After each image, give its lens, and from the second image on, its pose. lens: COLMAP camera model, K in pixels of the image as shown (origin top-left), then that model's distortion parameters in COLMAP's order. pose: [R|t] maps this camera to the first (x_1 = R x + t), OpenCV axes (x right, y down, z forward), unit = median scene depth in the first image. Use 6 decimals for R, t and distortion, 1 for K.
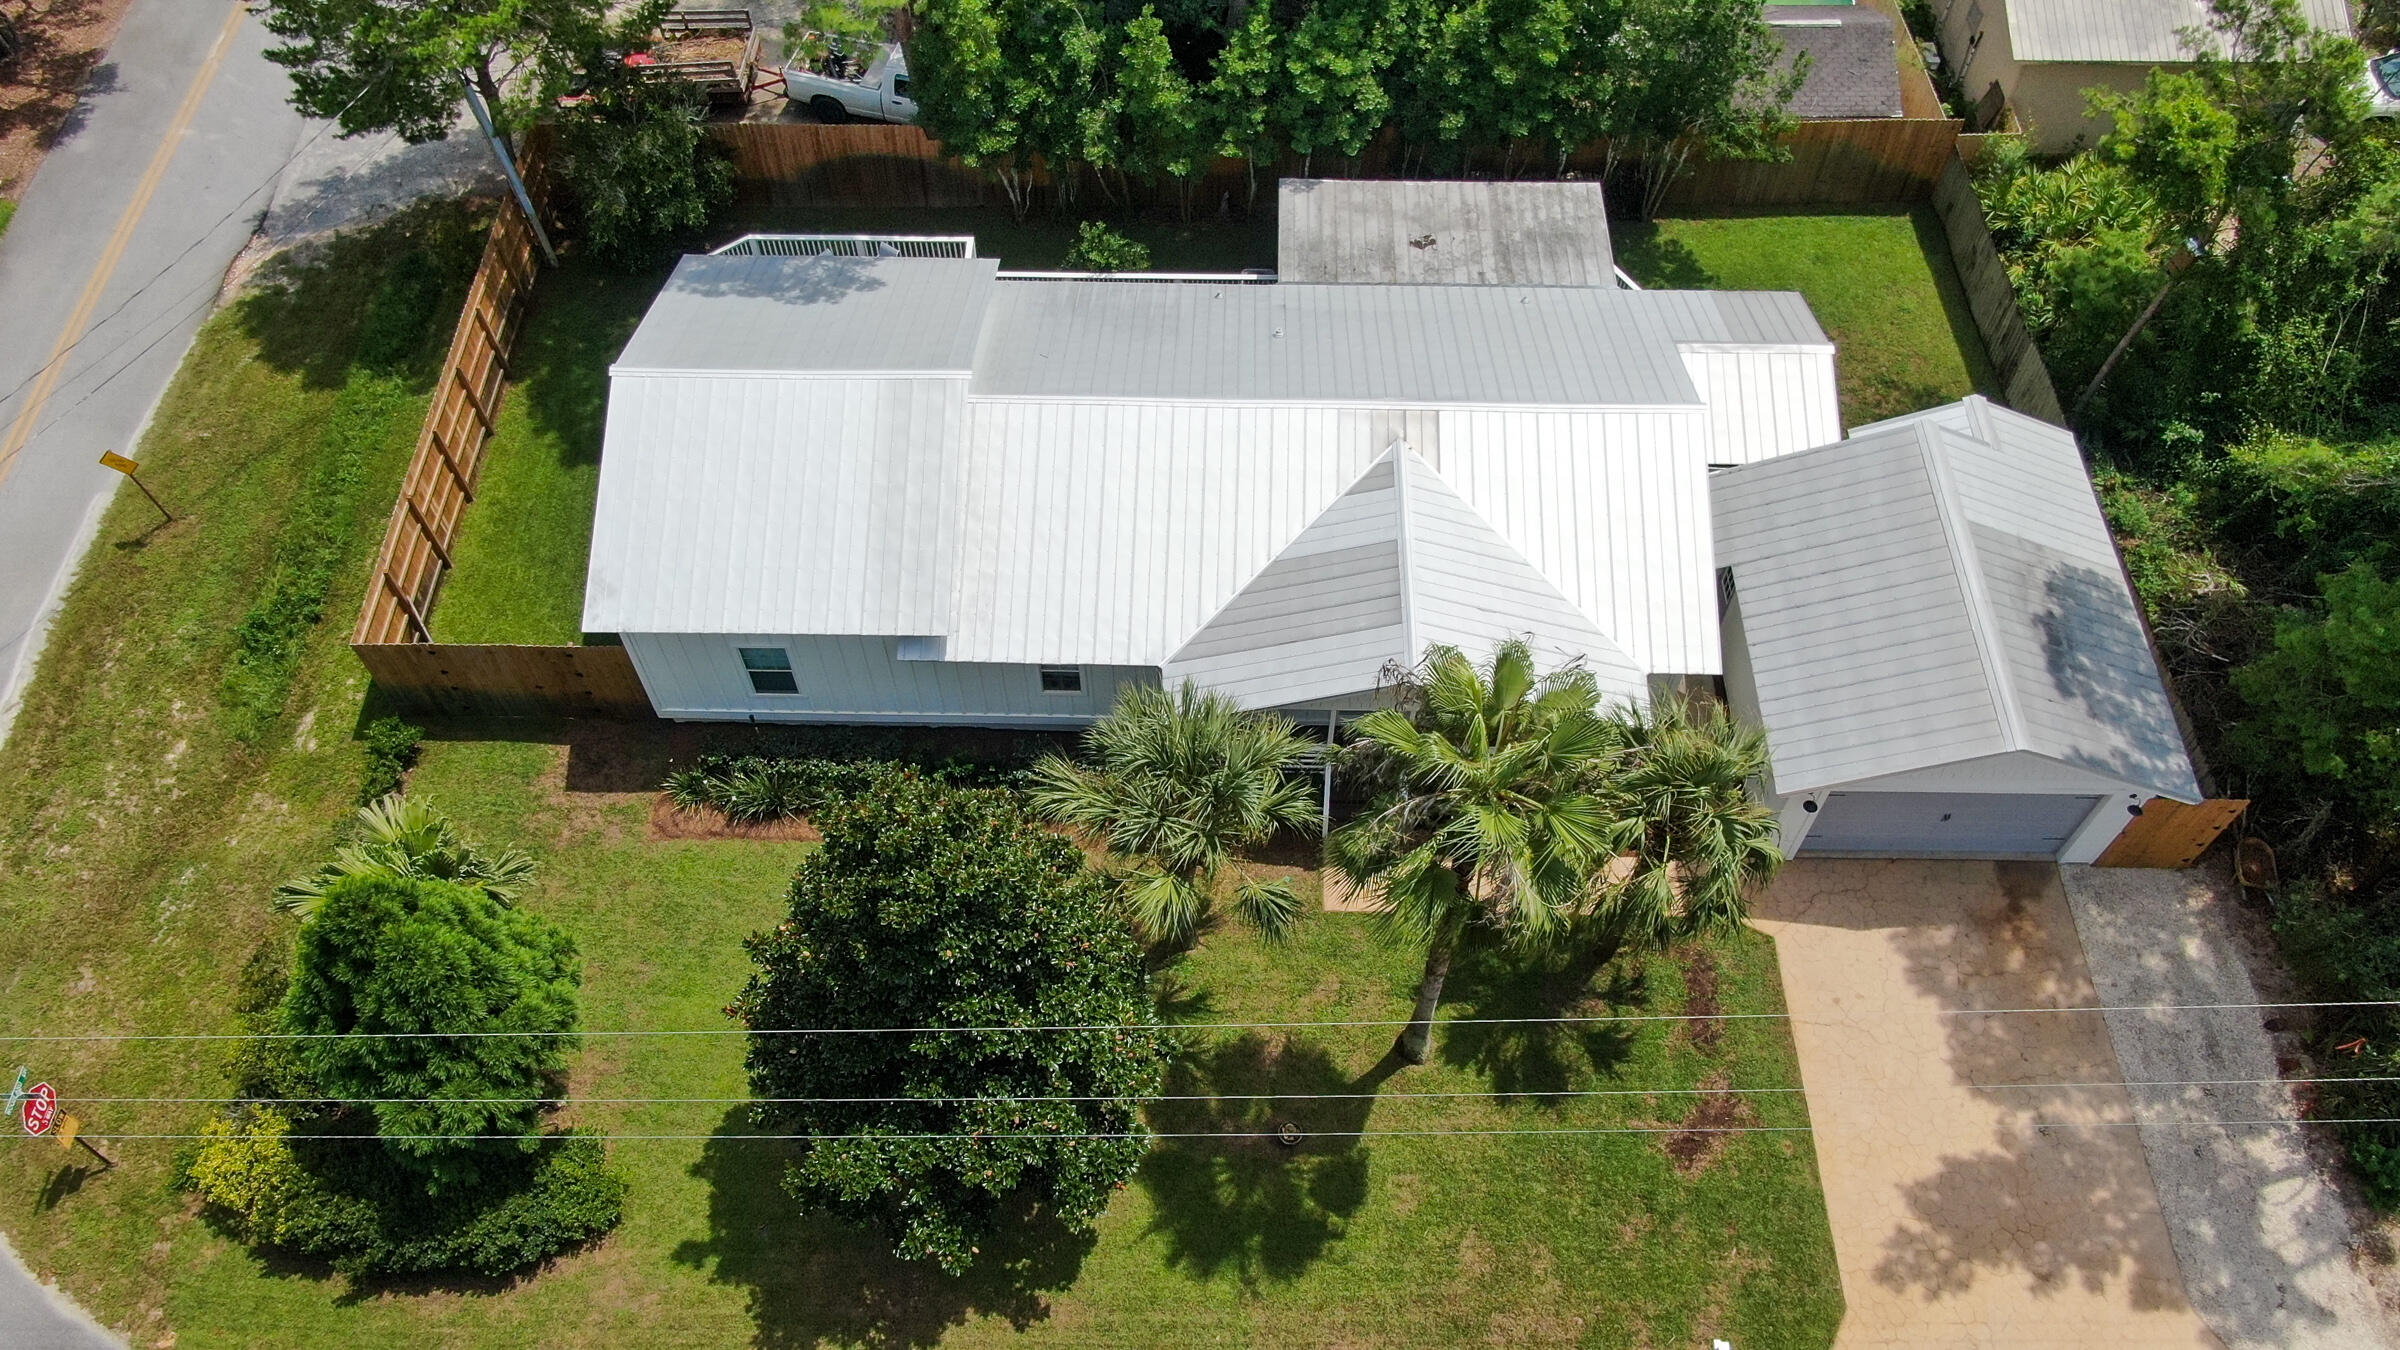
lens RADIAL K [[1716.6, 0, 1205.1], [0, 1716.6, 673.7], [0, 0, 1]] dist [-0.025417, 0.016245]
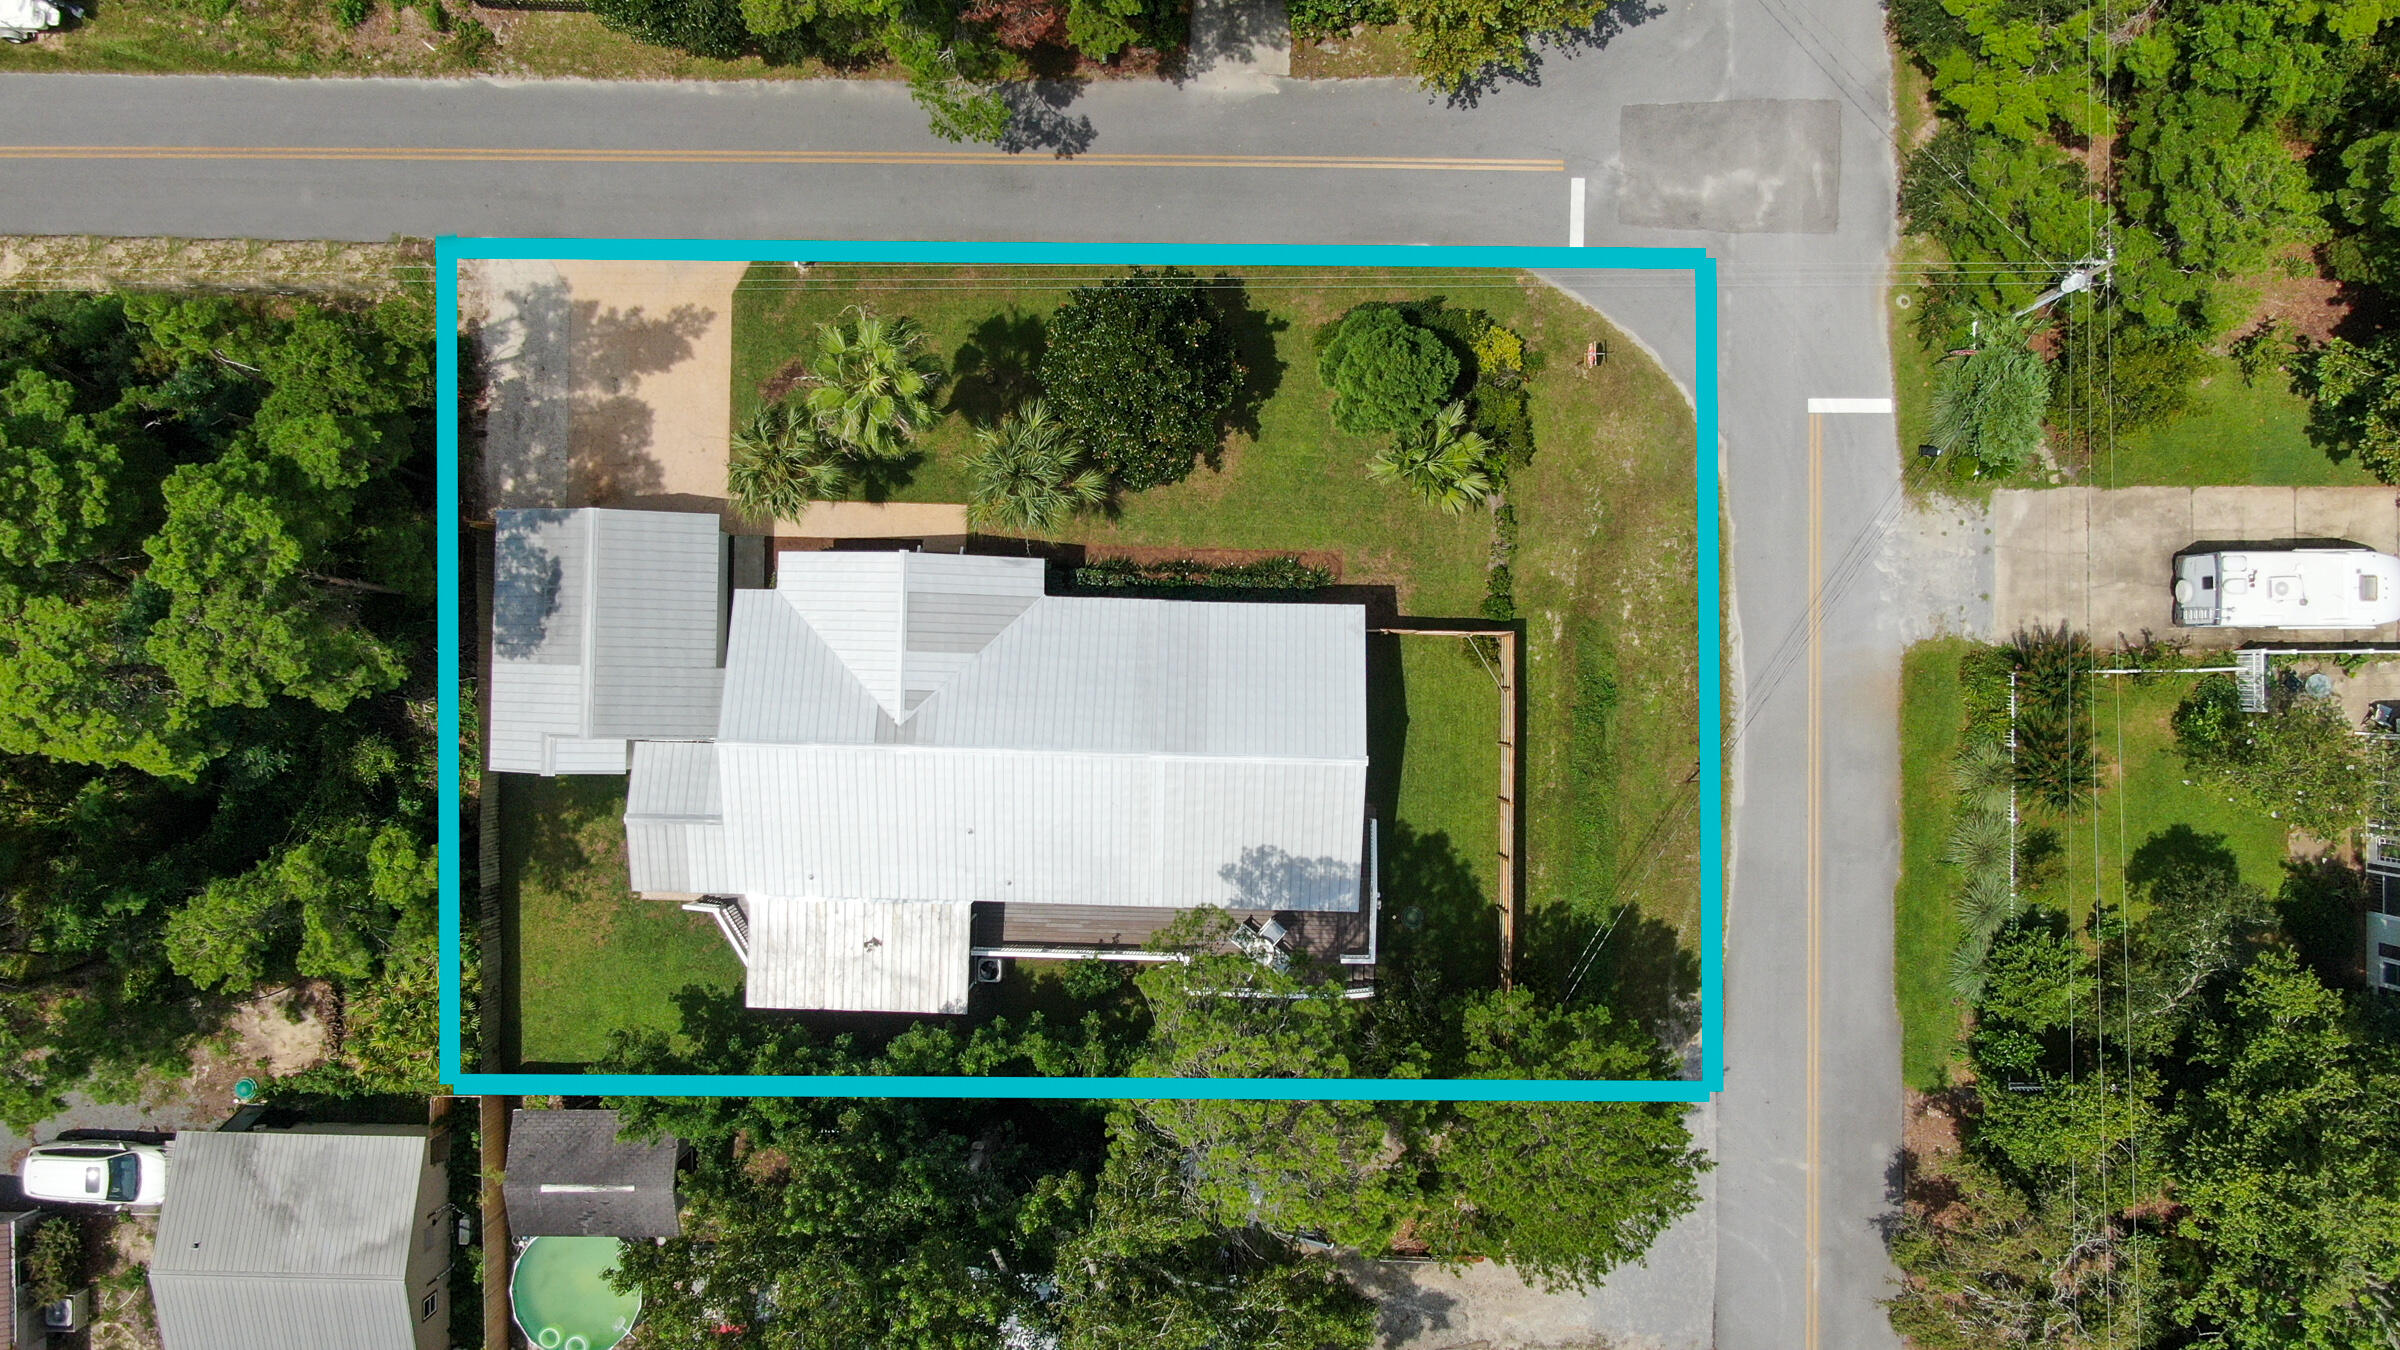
lens RADIAL K [[1742.8, 0, 1204.0], [0, 1742.8, 674.6], [0, 0, 1]] dist [-0.012015, -0.000632]
pose [[-0.999737, -0.005890, 0.022165, -0.241875], [0.017294, -0.828366, 0.559920, -1.123723], [0.015062, 0.560156, 0.828250, -0.482047]]
